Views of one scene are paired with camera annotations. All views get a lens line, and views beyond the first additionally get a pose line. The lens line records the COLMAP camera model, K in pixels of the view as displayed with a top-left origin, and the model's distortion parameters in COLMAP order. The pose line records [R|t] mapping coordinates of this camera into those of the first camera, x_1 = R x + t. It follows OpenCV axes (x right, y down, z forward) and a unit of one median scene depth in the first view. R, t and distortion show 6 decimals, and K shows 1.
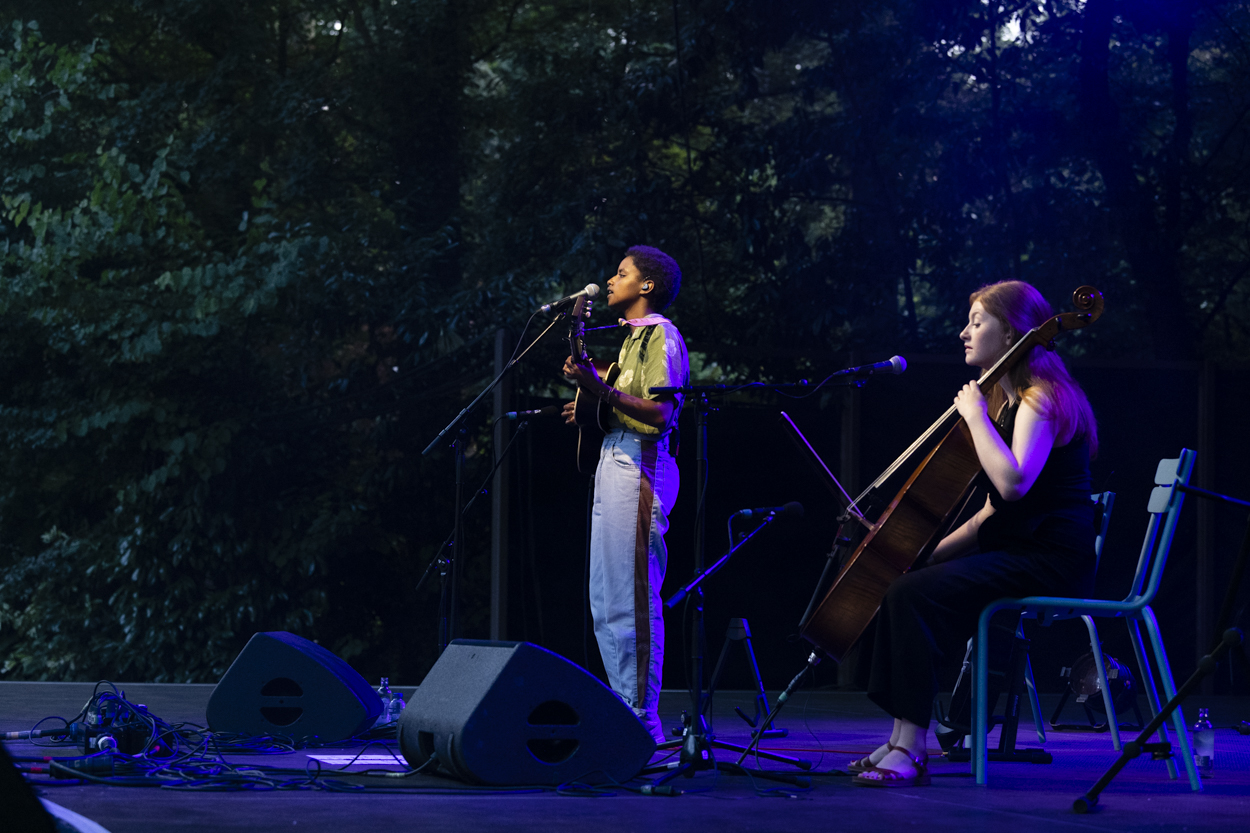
lens RADIAL K [[2478.4, 0, 649.3], [0, 2478.4, 414.7], [0, 0, 1]] dist [0.003554, -0.269579]
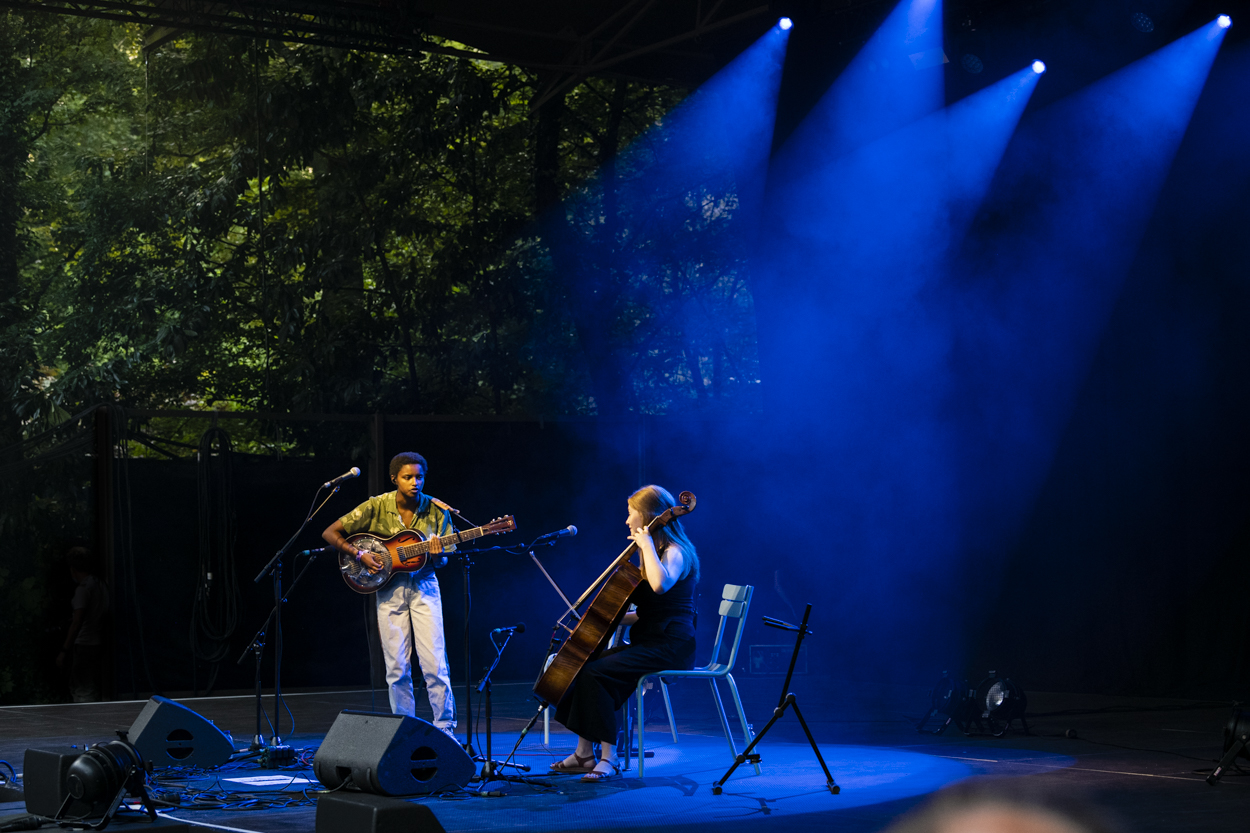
lens RADIAL K [[2478.4, 0, 649.3], [0, 2478.4, 414.7], [0, 0, 1]] dist [0.003554, -0.269579]
pose [[0.963605, -0.021649, 0.266452, -0.265431], [0.014287, 0.999462, 0.029537, -0.131772], [-0.266948, -0.024655, 0.963396, -0.576842]]
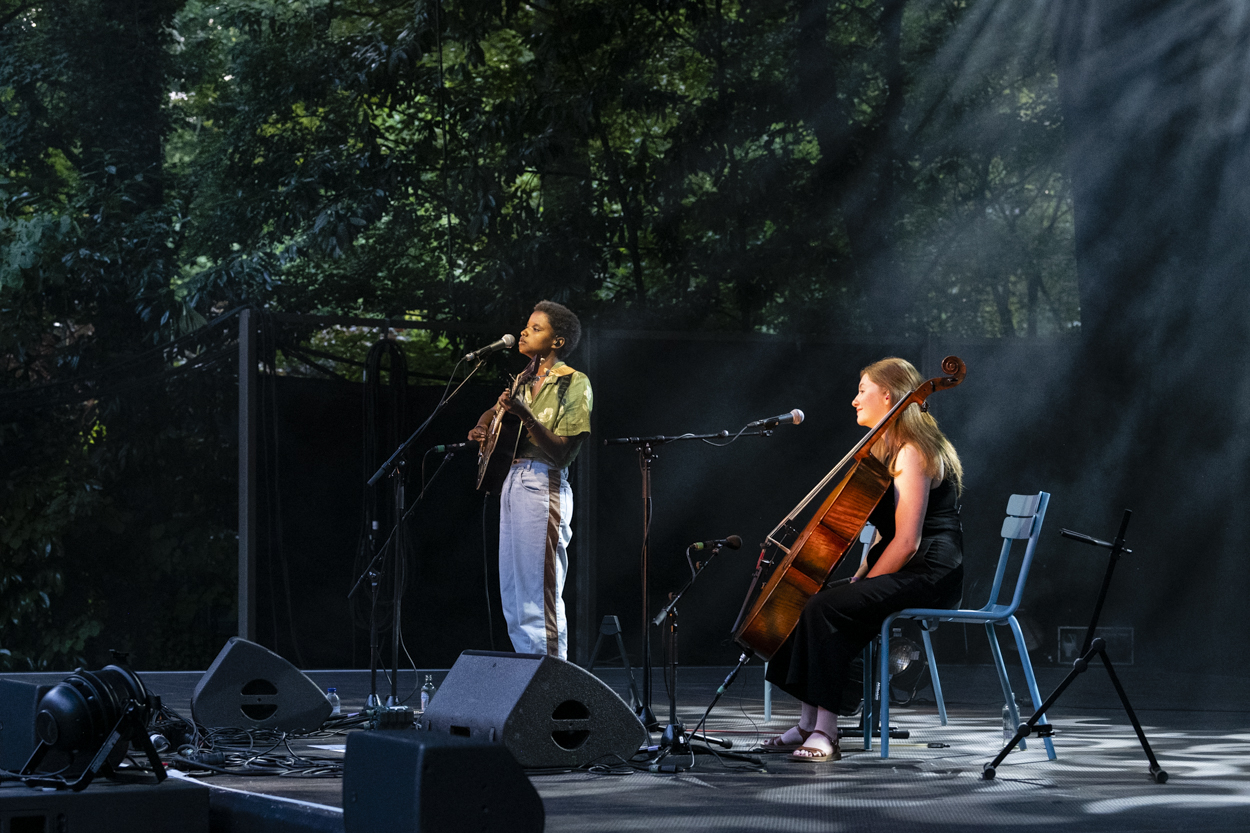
lens RADIAL K [[2850.8, 0, 625.0], [0, 2850.8, 416.5], [0, 0, 1]] dist [0.020169, 0.050897]
pose [[0.988445, -0.005989, 0.151460, -0.173456], [0.001218, 0.999501, 0.031572, -0.057038], [-0.151574, -0.031022, 0.987959, -0.332737]]
